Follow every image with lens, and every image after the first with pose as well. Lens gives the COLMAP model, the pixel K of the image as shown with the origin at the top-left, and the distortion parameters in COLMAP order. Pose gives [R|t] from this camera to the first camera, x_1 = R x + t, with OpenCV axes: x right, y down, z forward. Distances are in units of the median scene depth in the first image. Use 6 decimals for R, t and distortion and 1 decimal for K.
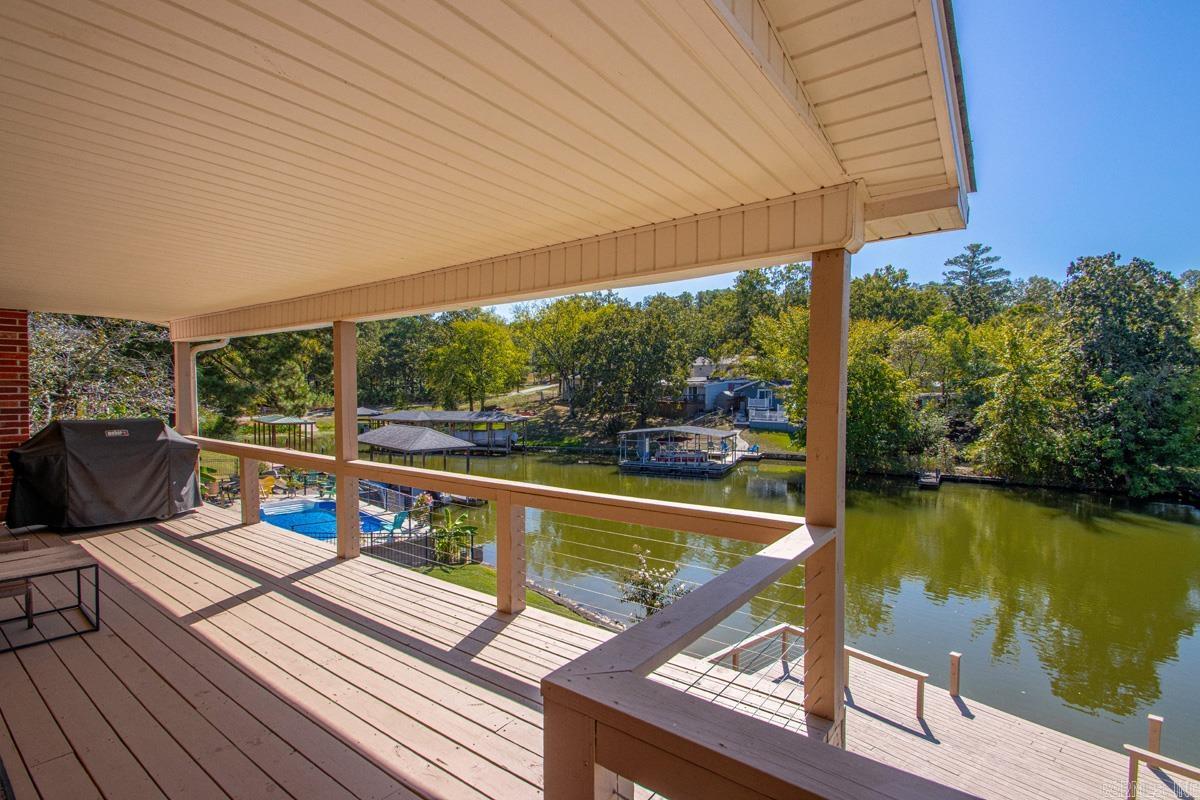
lens RADIAL K [[589.3, 0, 600.0], [0, 589.3, 400.0], [0, 0, 1]] dist [0.036439, -0.044922]
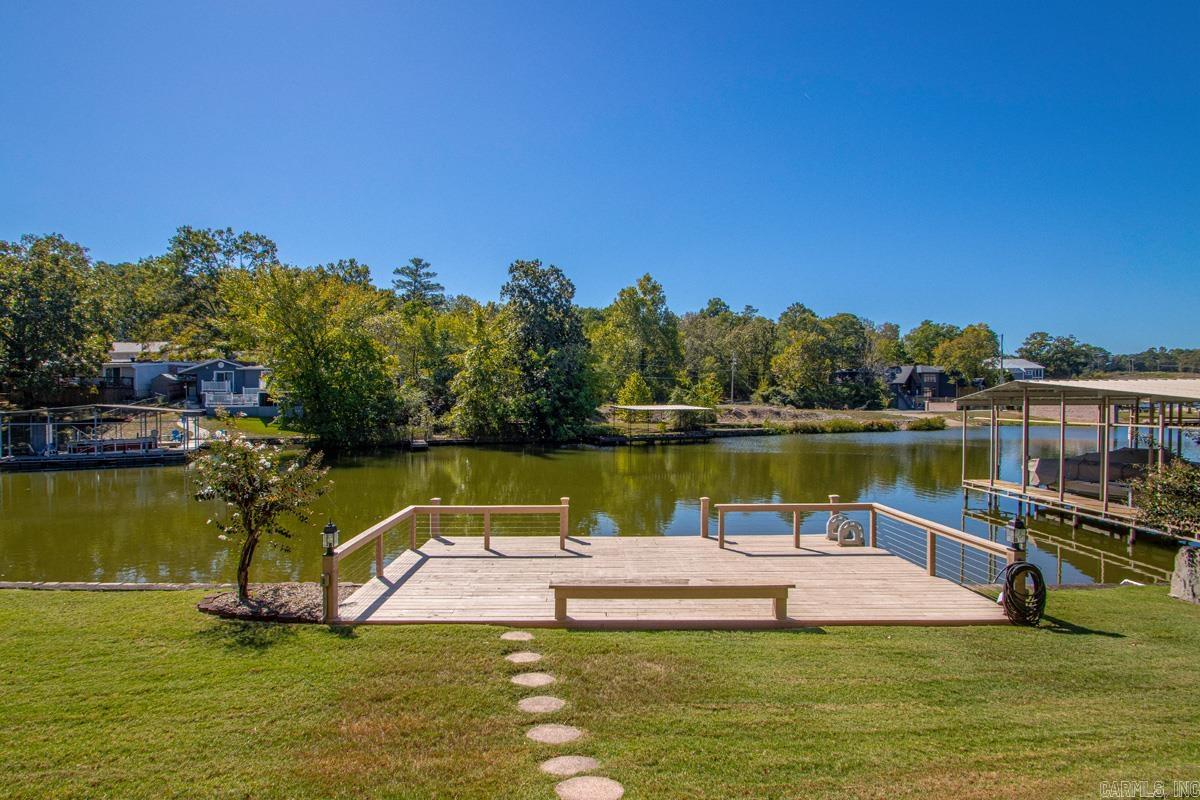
lens RADIAL K [[584.1, 0, 600.0], [0, 584.1, 400.0], [0, 0, 1]] dist [0.035762, -0.027436]
pose [[0.629309, -0.015397, 0.777003, -0.051118], [0.039215, 0.999159, -0.011962, 0.073645], [-0.776165, 0.037998, 0.629384, 0.075710]]
